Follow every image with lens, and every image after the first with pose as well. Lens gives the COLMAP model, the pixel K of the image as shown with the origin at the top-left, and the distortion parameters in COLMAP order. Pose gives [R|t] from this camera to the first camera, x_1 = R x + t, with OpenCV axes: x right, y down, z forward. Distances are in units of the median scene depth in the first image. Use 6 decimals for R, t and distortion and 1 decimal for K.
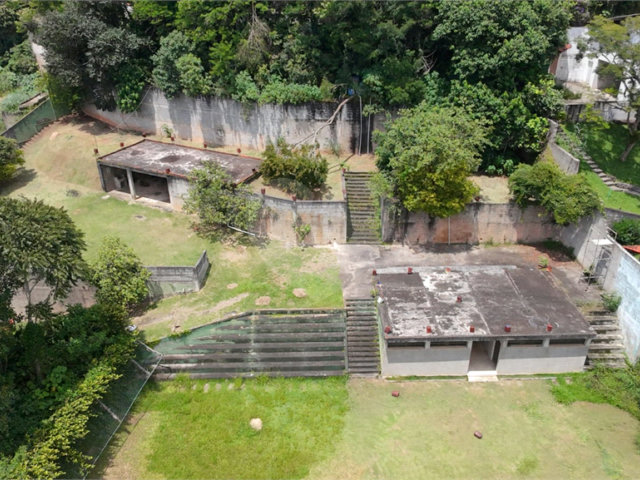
lens RADIAL K [[541.6, 0, 320.0], [0, 541.6, 240.0], [0, 0, 1]] dist [0.003472, 0.002978]
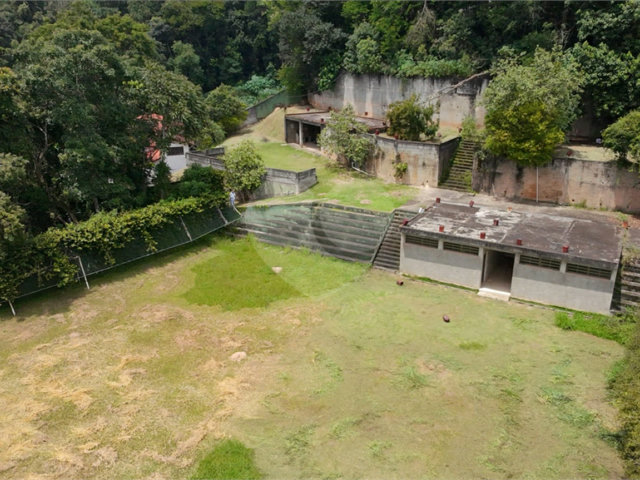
lens RADIAL K [[541.6, 0, 320.0], [0, 541.6, 240.0], [0, 0, 1]] dist [0.003472, 0.002978]
pose [[0.847548, 0.178955, -0.499637, 0.421758], [-0.253224, 0.963721, -0.084374, 0.266536], [0.466412, 0.198031, 0.862116, -0.013602]]
